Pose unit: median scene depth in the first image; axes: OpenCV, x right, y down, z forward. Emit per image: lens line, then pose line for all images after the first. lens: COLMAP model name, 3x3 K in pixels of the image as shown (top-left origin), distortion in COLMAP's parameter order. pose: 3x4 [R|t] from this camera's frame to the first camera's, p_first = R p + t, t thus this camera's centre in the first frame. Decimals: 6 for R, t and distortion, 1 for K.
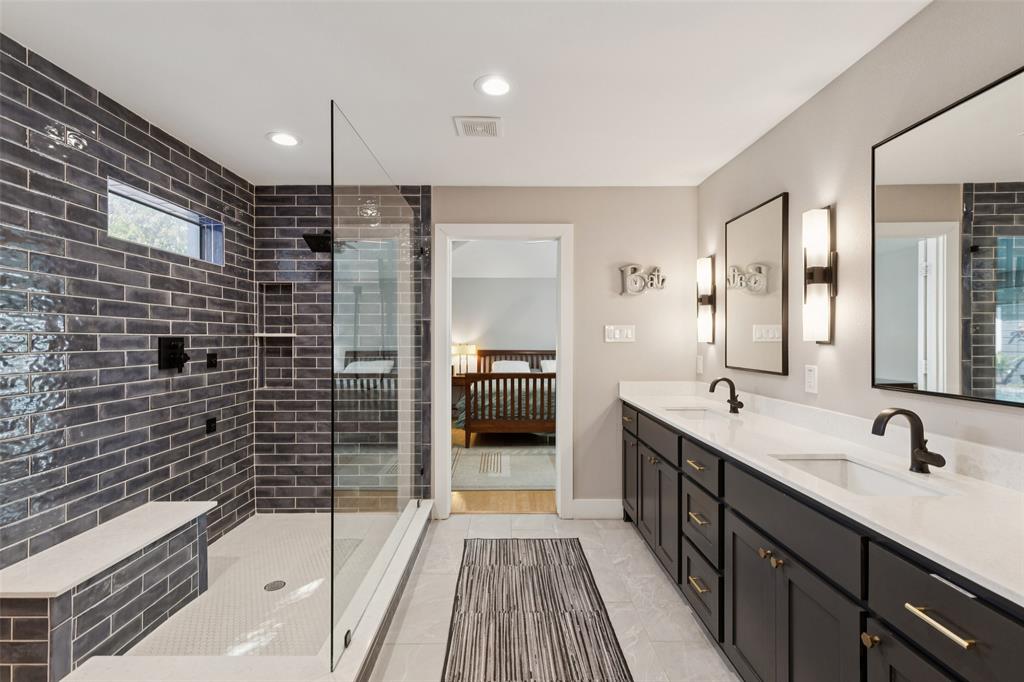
lens RADIAL K [[465.5, 0, 500.0], [0, 465.5, 339.2], [0, 0, 1]] dist [-0.001265, -0.000055]
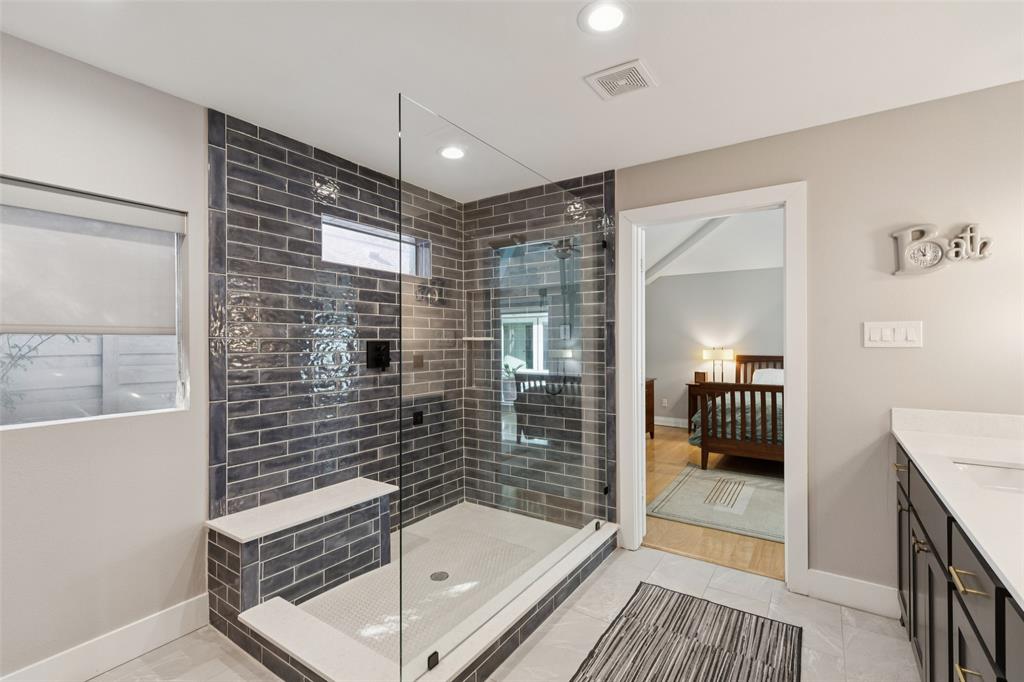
lens RADIAL K [[455.0, 0, 512.0], [0, 455.0, 341.0], [0, 0, 1]] dist [0.001987, -0.000122]
pose [[0.829501, -0.002169, -0.558500, 0.191212], [0.000098, 0.999993, -0.003738, -0.000281], [0.558504, 0.003046, 0.829496, 0.190559]]
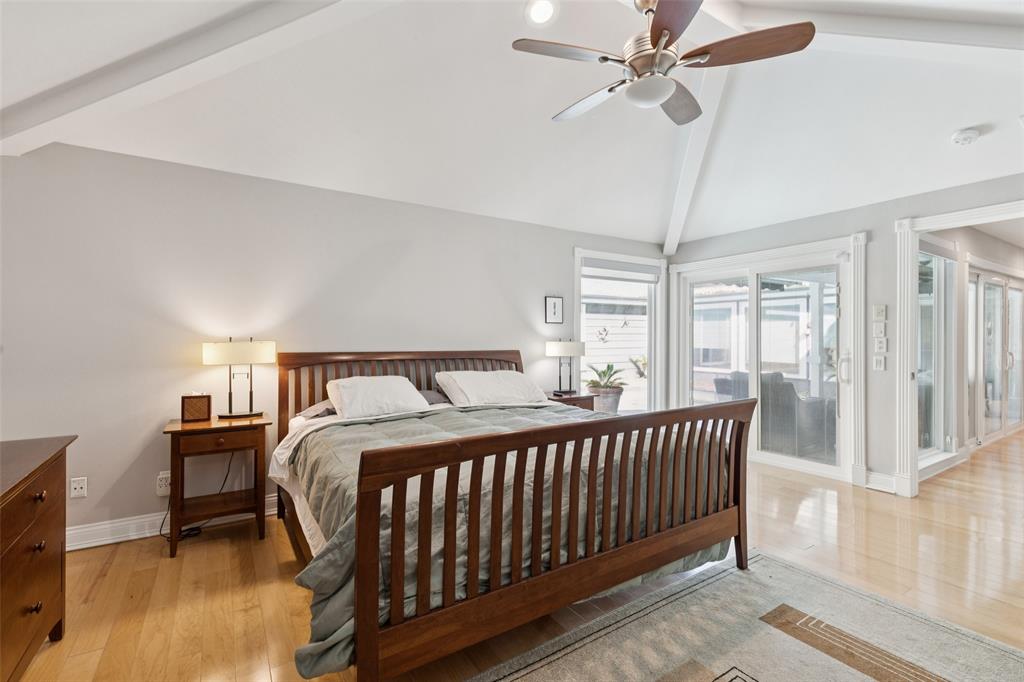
lens RADIAL K [[465.5, 0, 500.0], [0, 465.5, 339.2], [0, 0, 1]] dist [-0.001265, -0.000055]
pose [[0.846551, 0.002022, 0.532304, -0.250120], [0.005508, 0.999906, -0.012558, 0.042939], [-0.532279, 0.013563, 0.846460, 1.367258]]
